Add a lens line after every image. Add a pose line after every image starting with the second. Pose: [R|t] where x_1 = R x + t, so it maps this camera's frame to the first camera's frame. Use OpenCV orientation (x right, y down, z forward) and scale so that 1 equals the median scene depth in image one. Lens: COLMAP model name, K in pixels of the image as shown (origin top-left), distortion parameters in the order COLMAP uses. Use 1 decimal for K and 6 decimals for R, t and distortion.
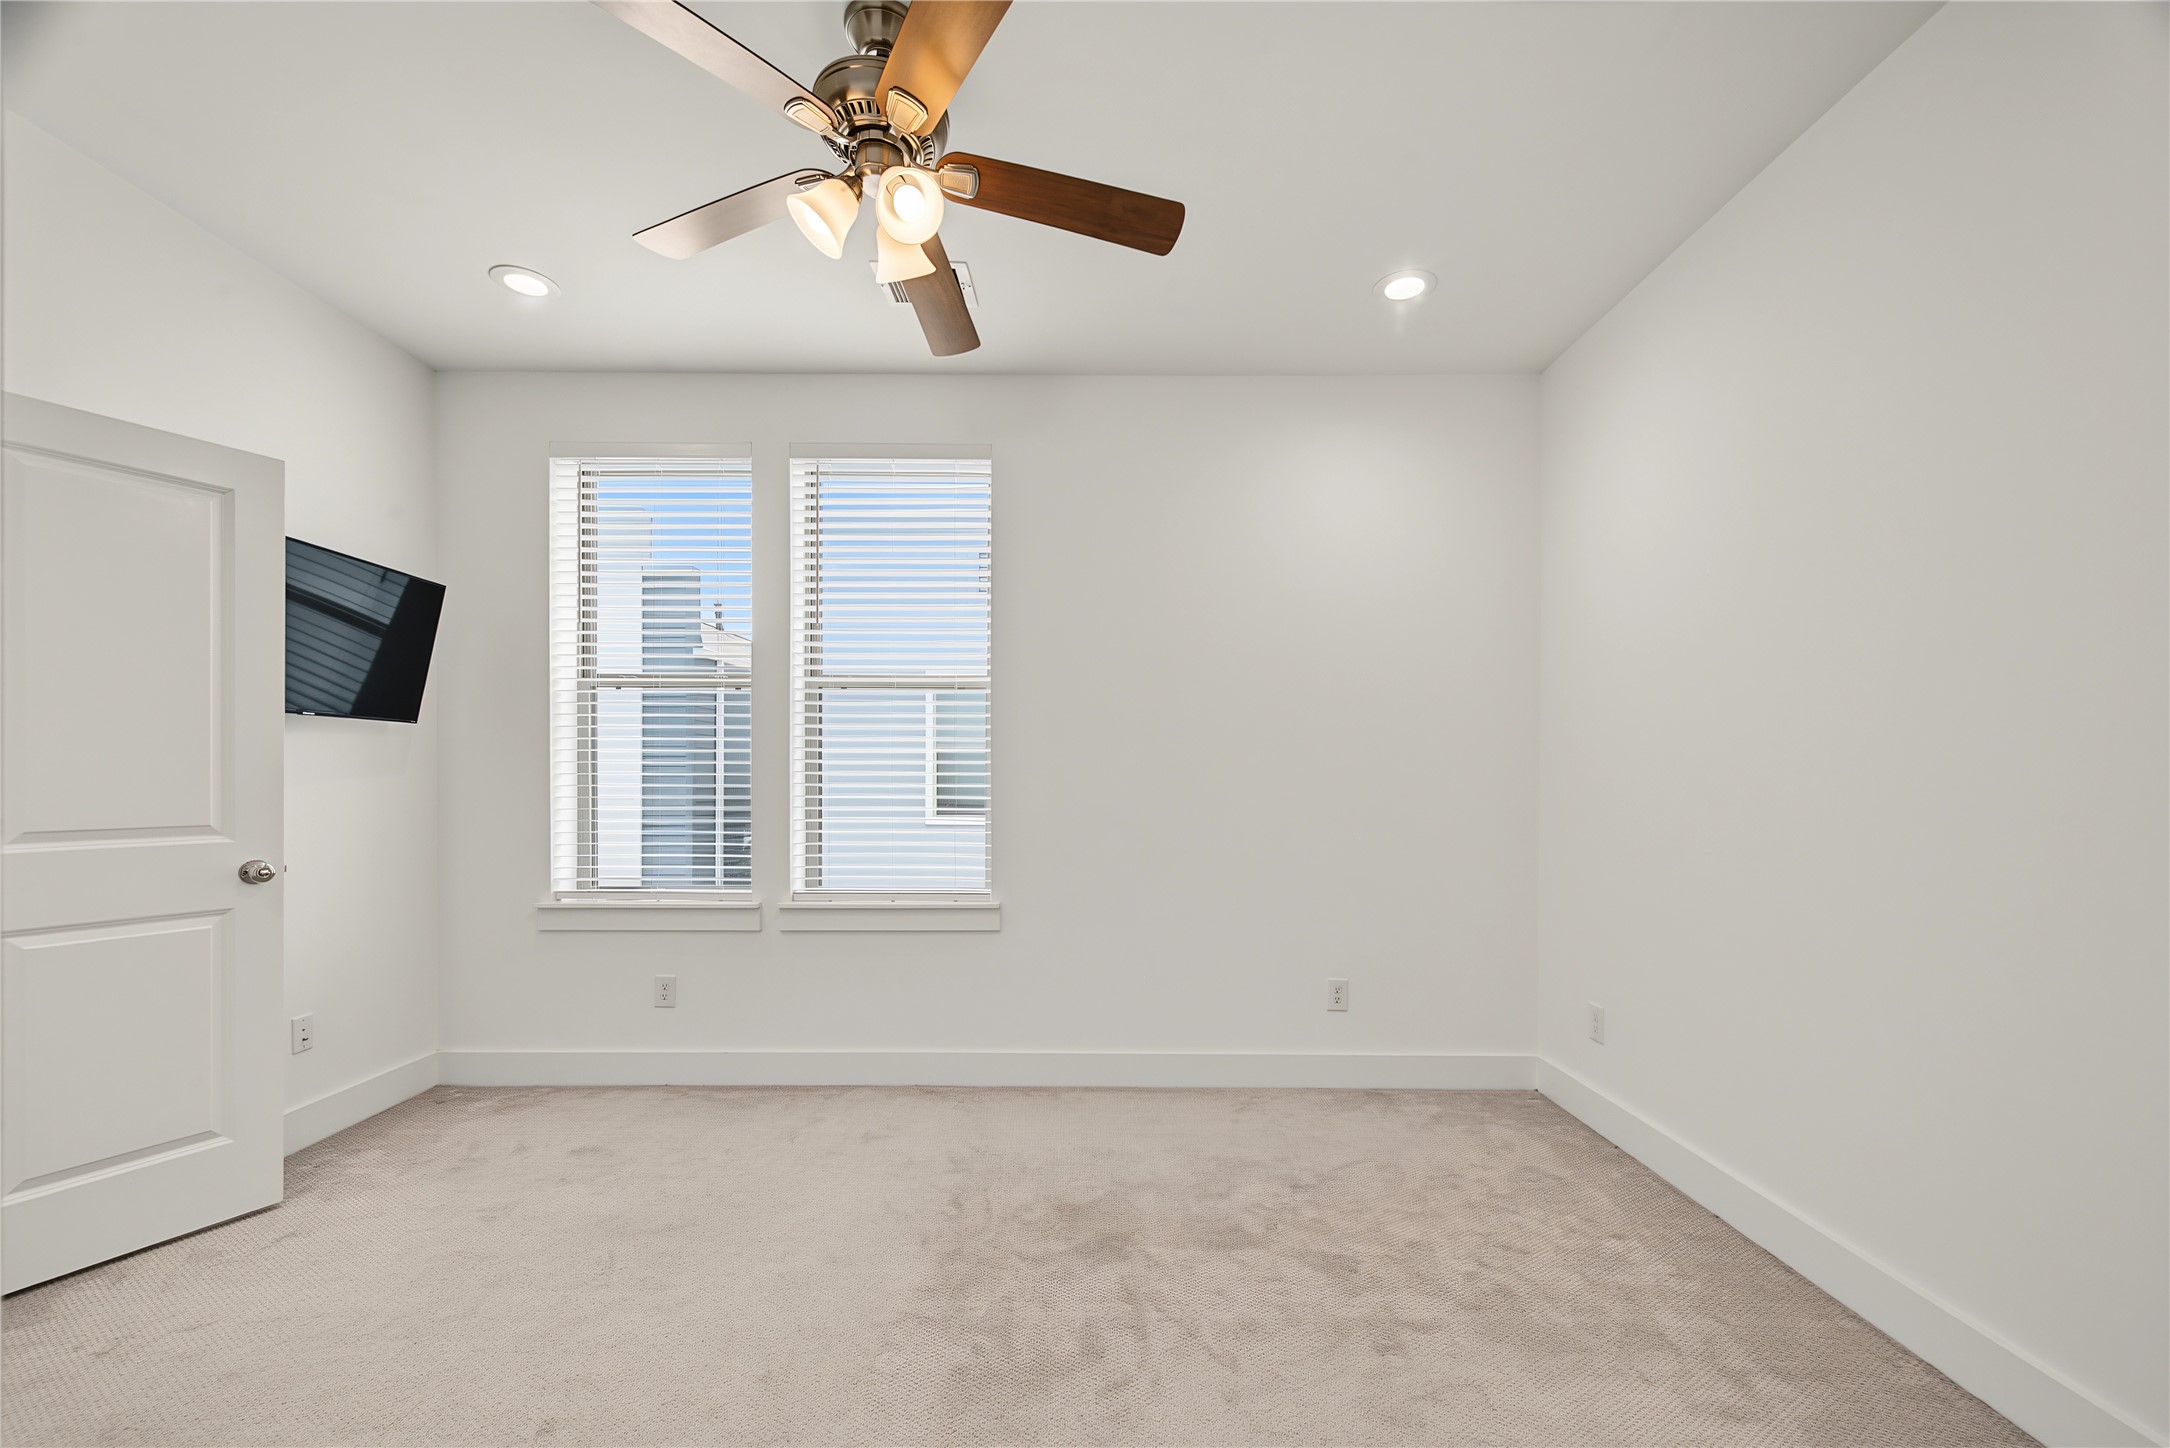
lens RADIAL K [[869.0, 0, 1087.2], [0, 869.0, 776.2], [0, 0, 1]] dist [0.013977, -0.000543]
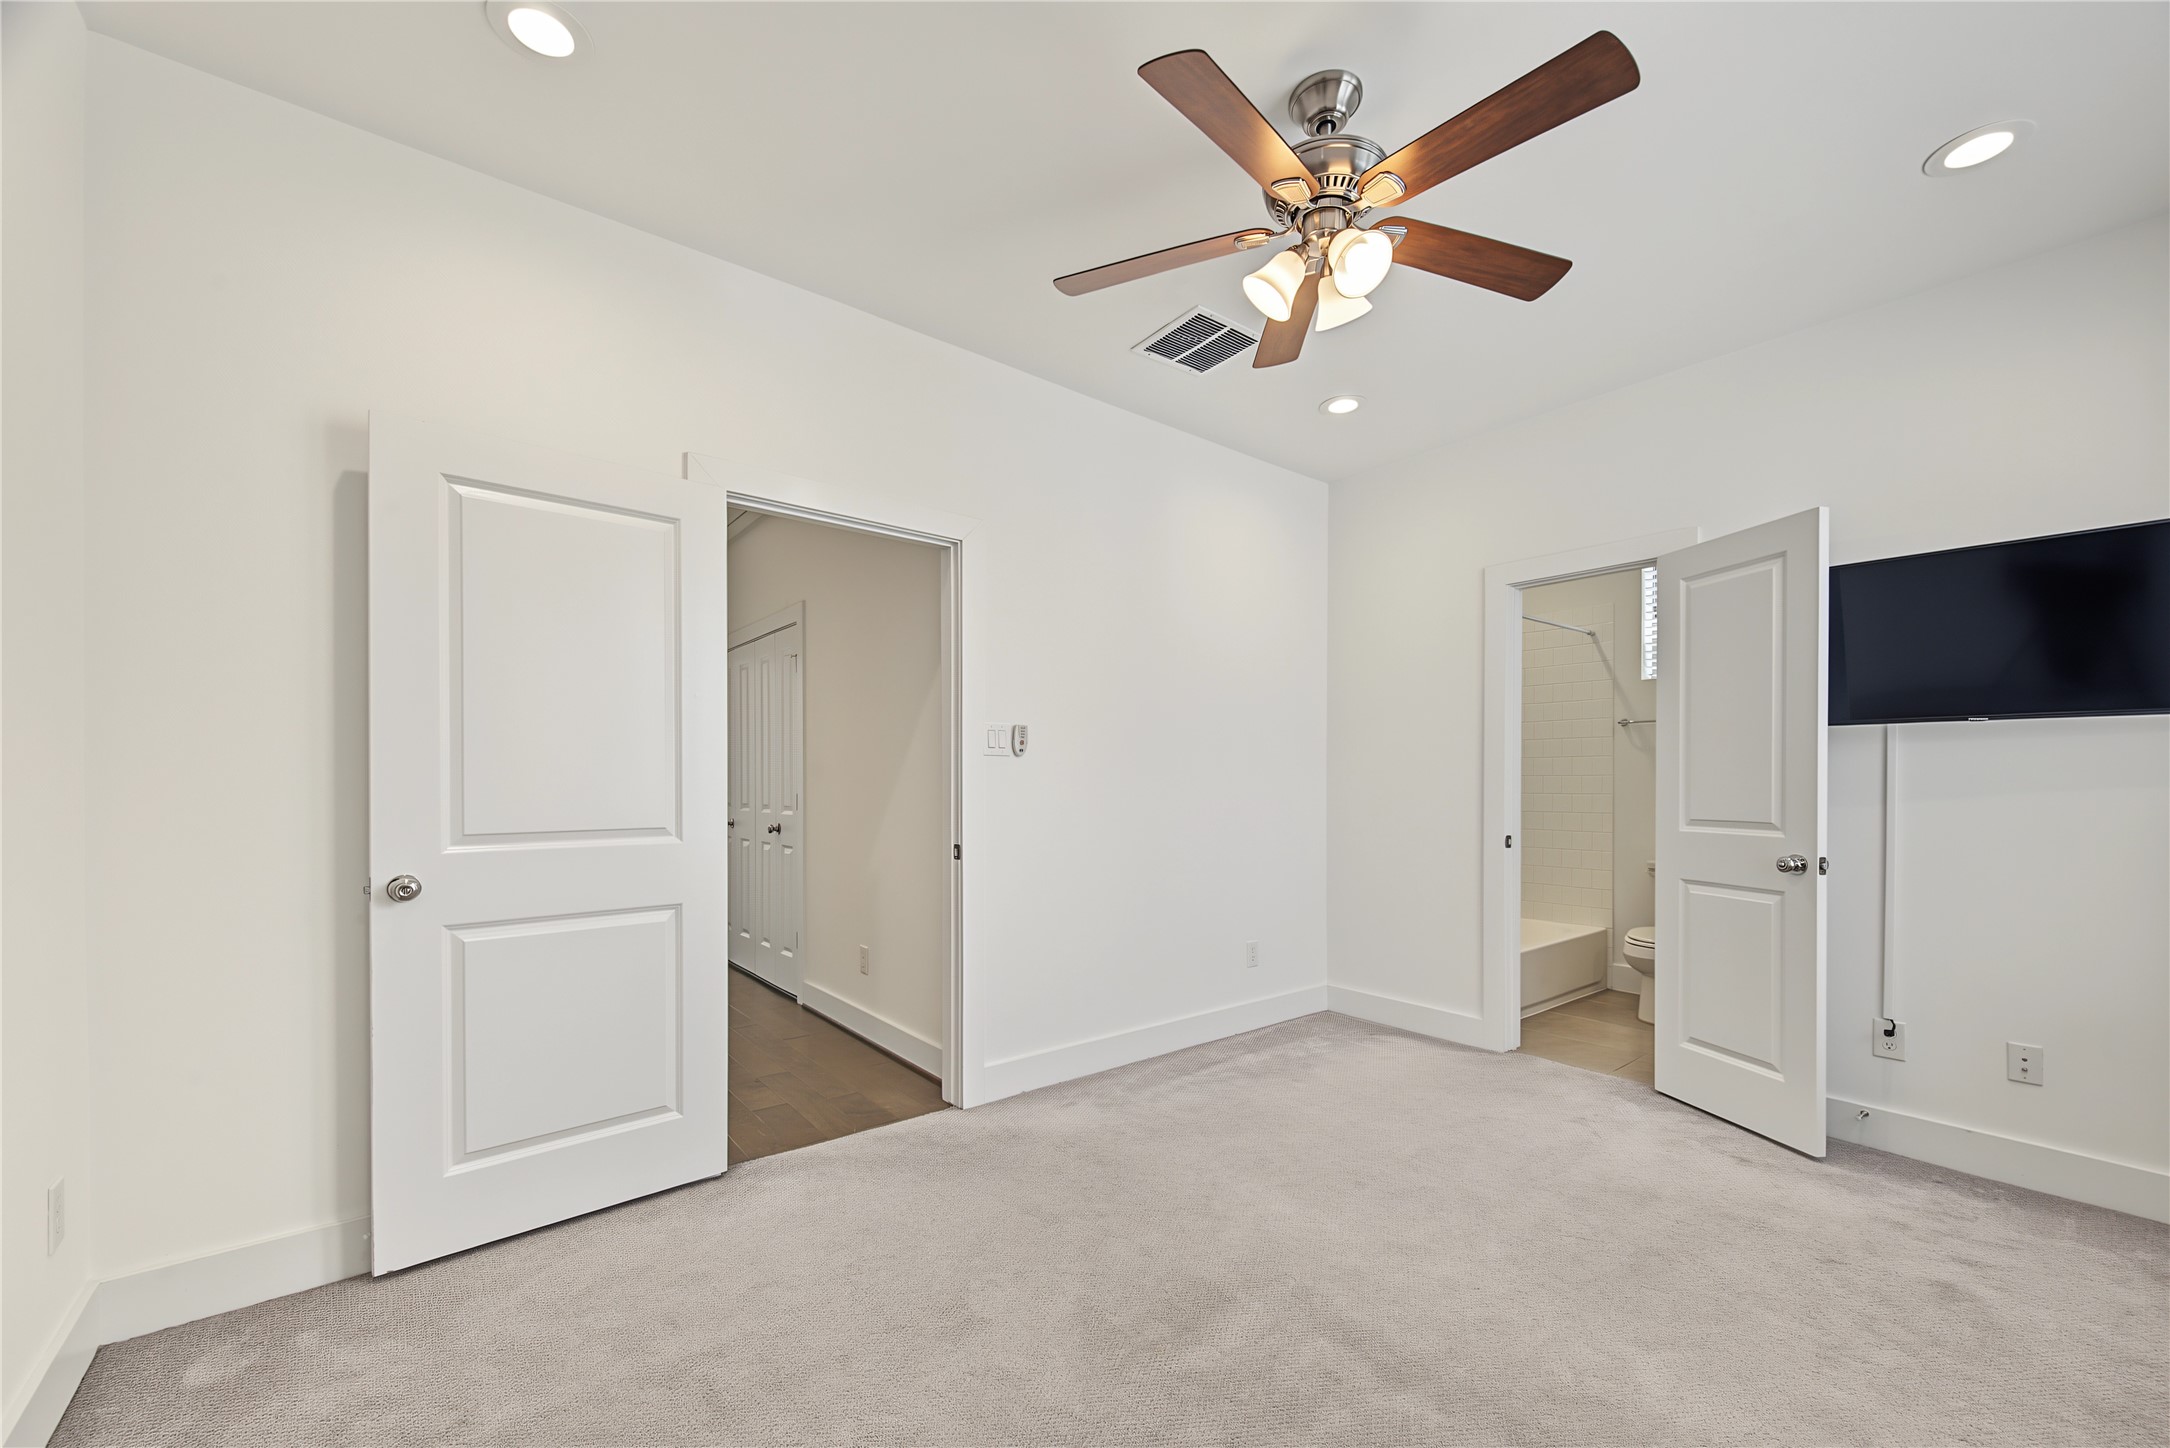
lens RADIAL K [[869.0, 0, 1101.7], [0, 869.0, 785.0], [0, 0, 1]] dist [0.013977, -0.000543]
pose [[-0.770665, 0.002157, -0.637237, 0.544778], [0.000661, 0.999996, 0.002586, -0.002558], [0.637241, 0.001572, -0.770663, 1.350133]]
